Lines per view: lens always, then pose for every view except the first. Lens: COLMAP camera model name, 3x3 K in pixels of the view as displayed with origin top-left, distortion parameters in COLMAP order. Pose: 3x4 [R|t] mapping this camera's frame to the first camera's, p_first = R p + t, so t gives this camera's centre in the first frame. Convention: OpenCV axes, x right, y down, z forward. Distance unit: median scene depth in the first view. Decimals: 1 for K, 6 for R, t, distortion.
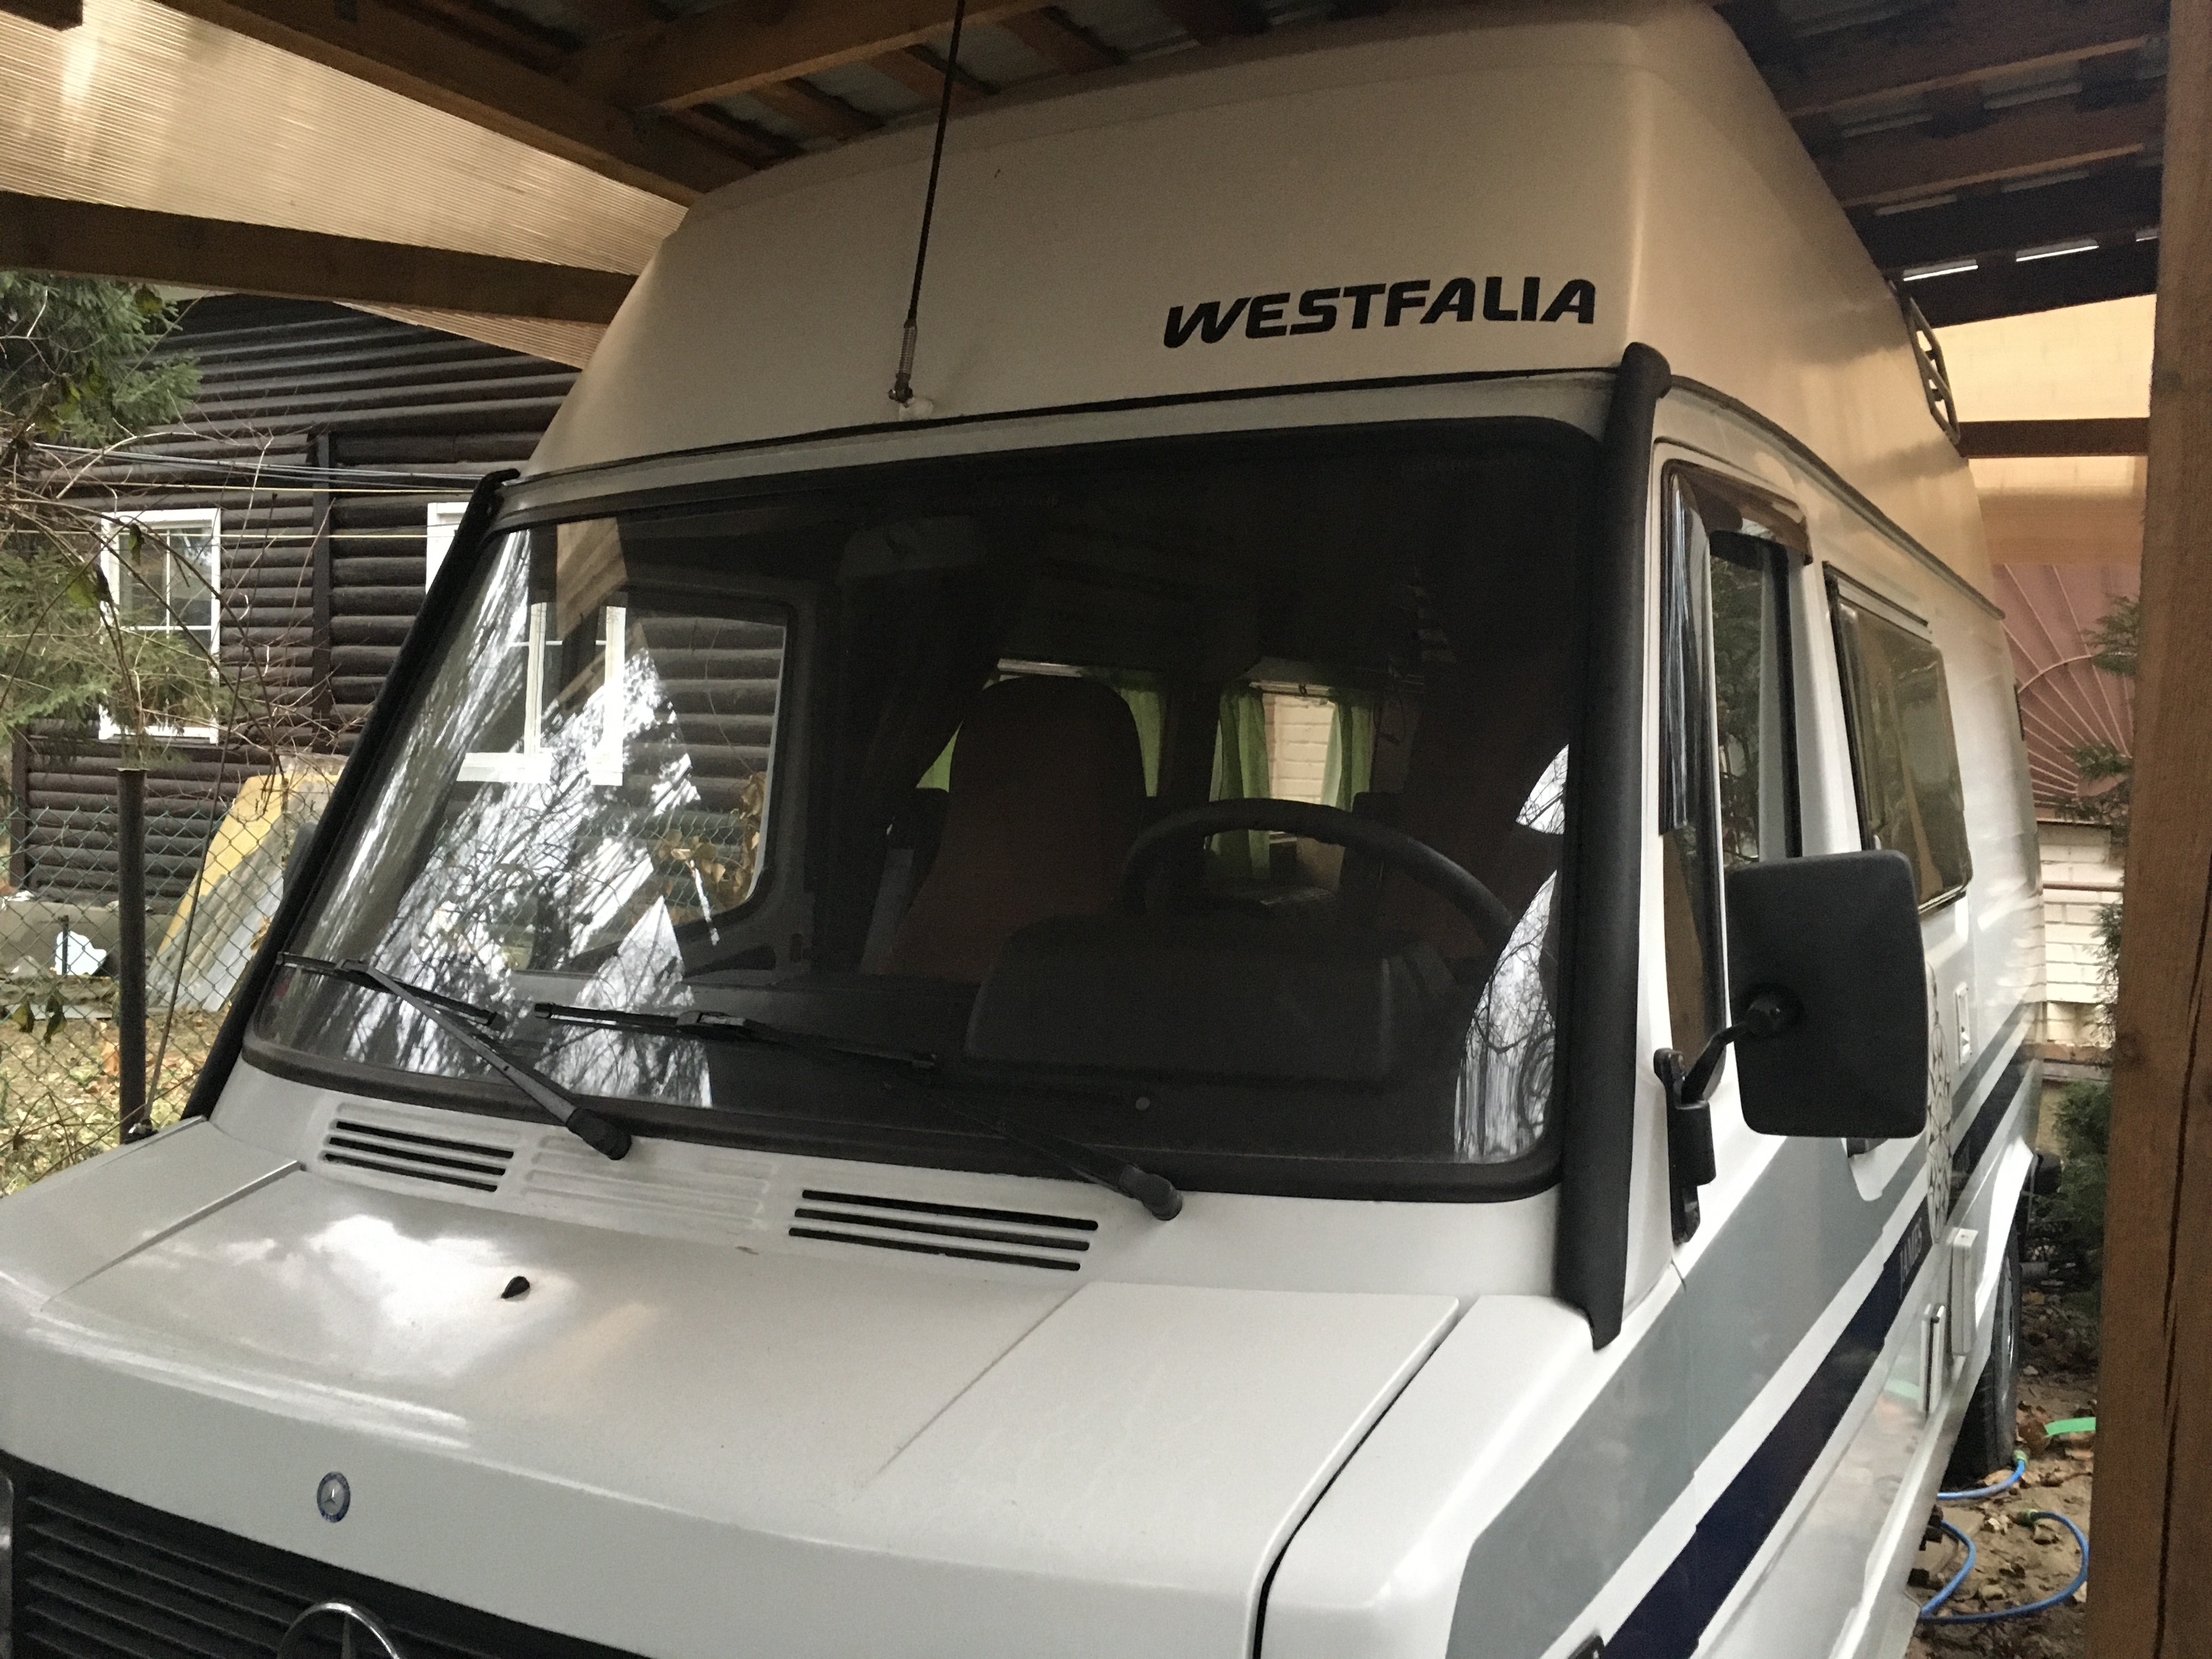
lens RADIAL K [[1879.4, 0, 1106.0], [0, 1879.4, 829.5], [0, 0, 1]] dist [0.093665, -0.113921]
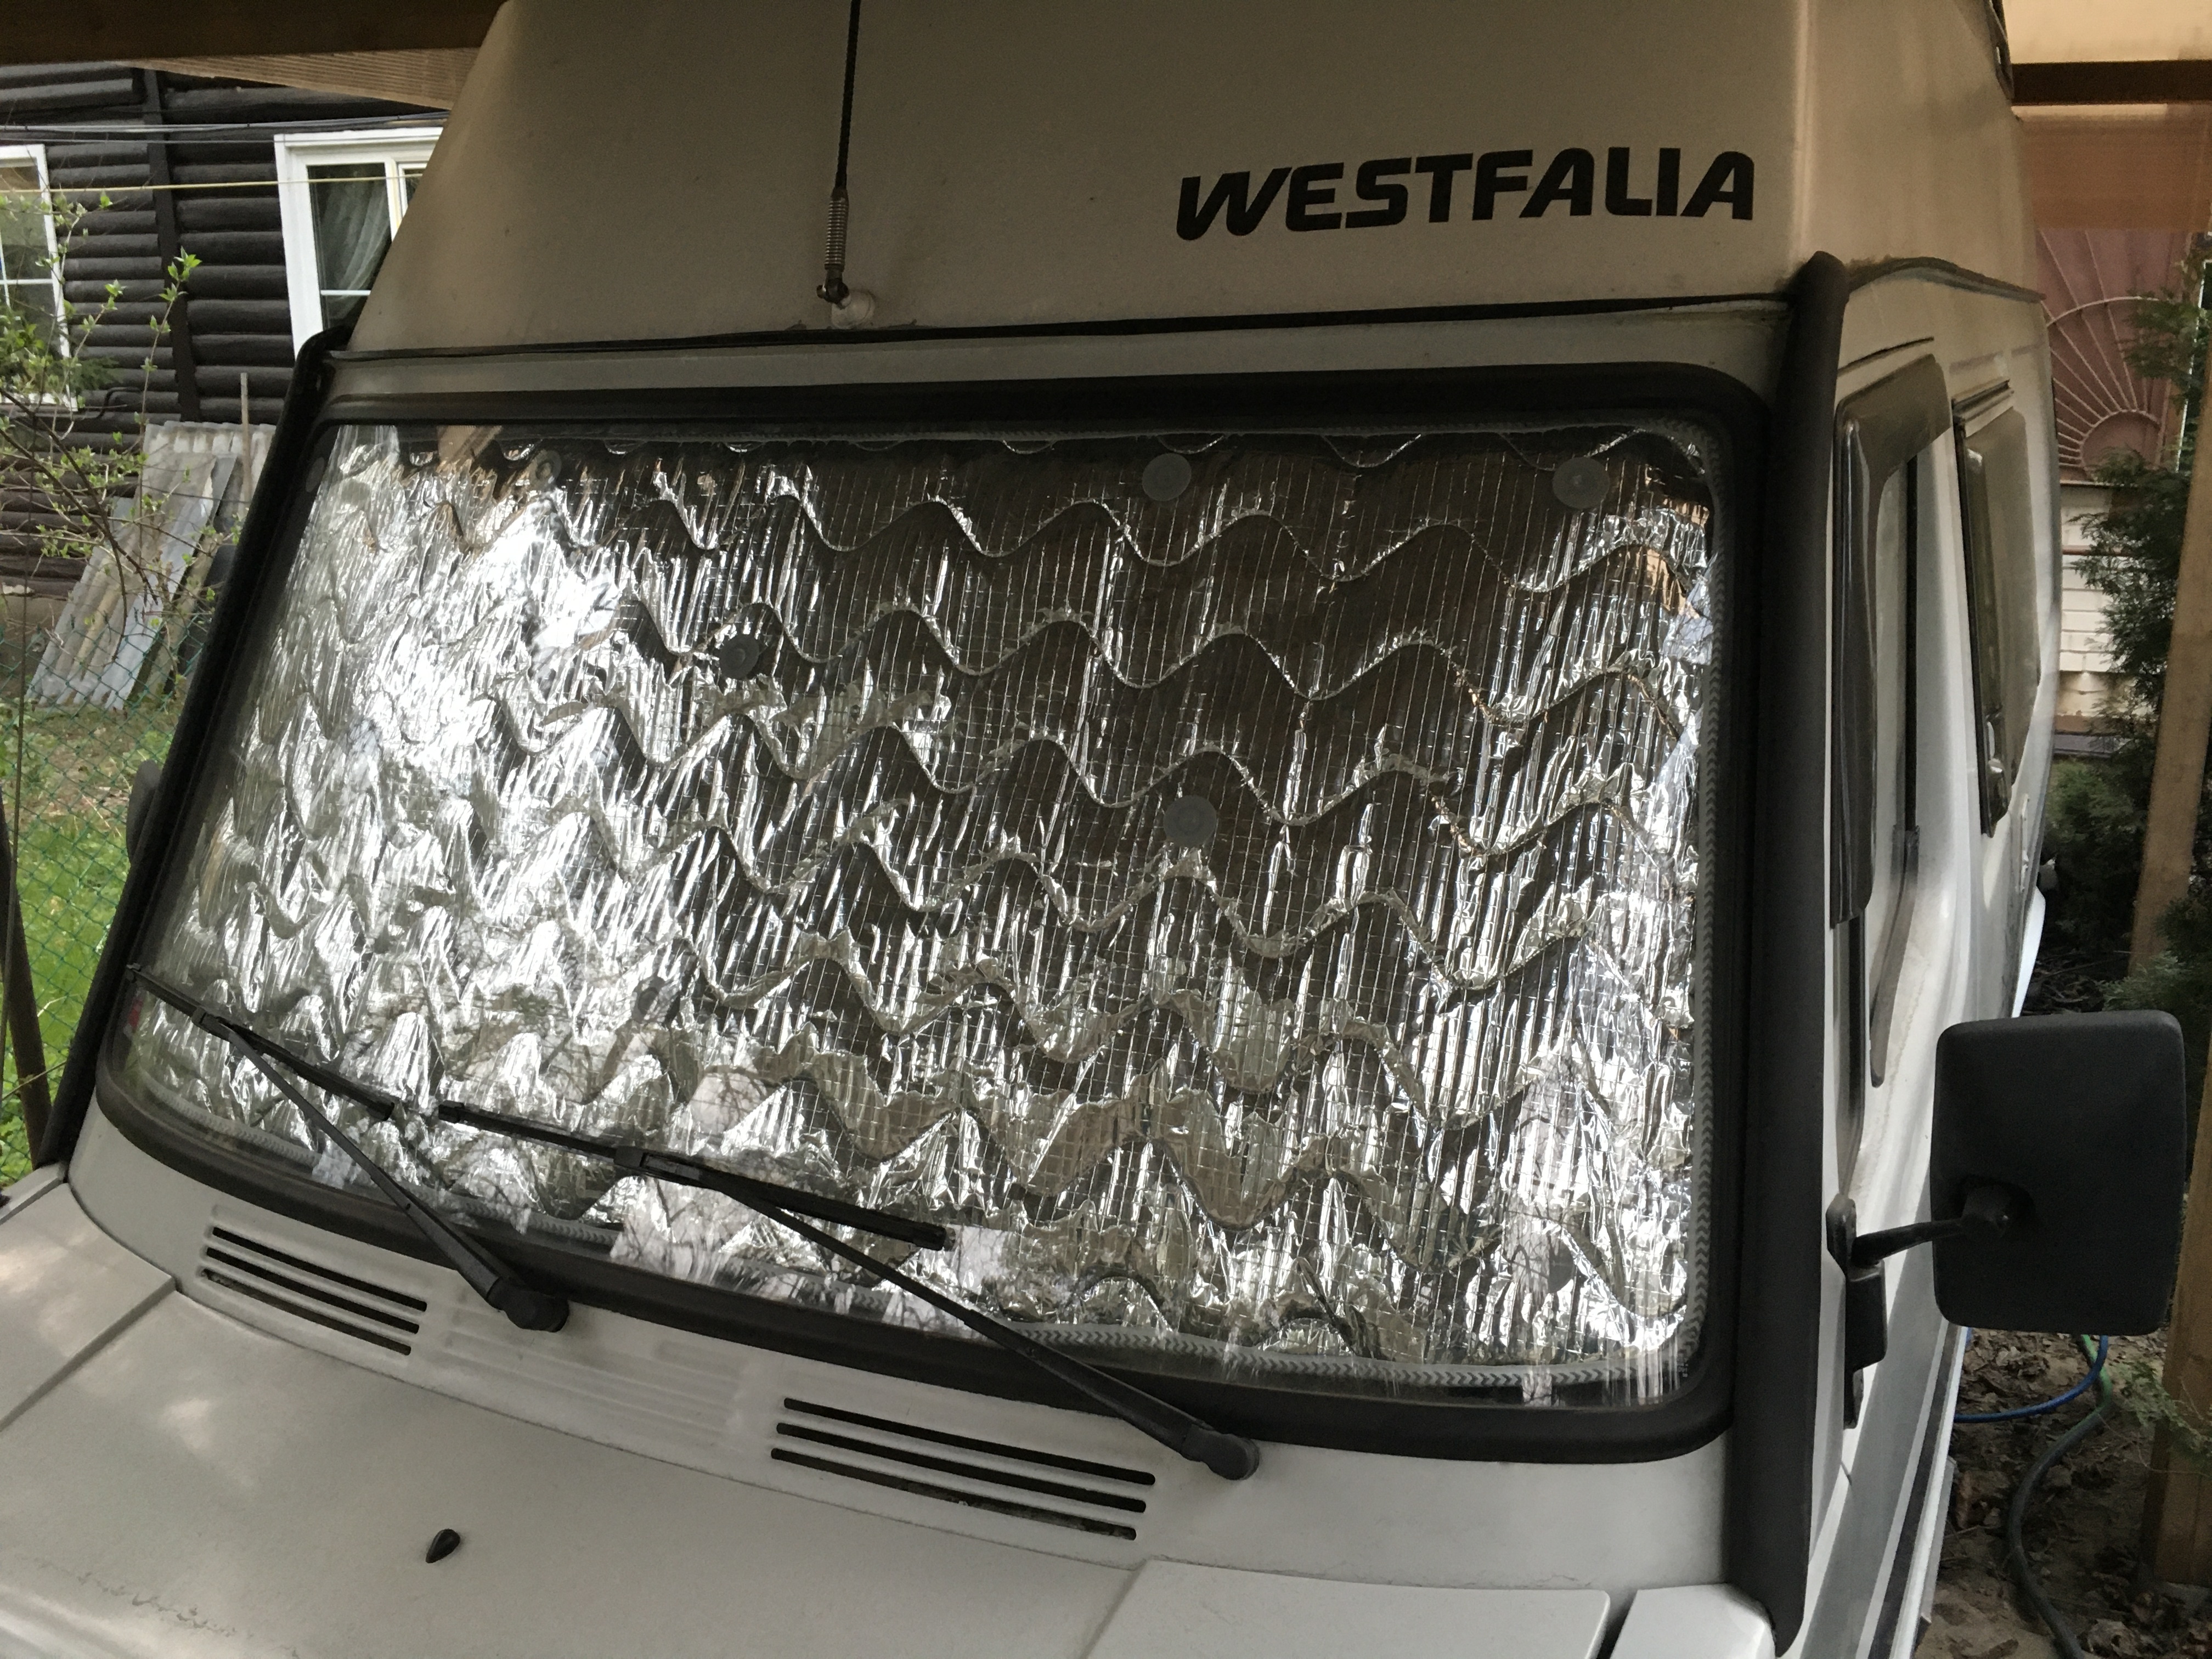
lens RADIAL K [[1879.4, 0, 1106.0], [0, 1879.4, 829.5], [0, 0, 1]] dist [0.093665, -0.113921]
pose [[0.998794, -0.038326, 0.030697, -0.031759], [0.030887, 0.976346, 0.213997, -0.192245], [-0.038172, -0.212791, 0.976352, 0.209077]]
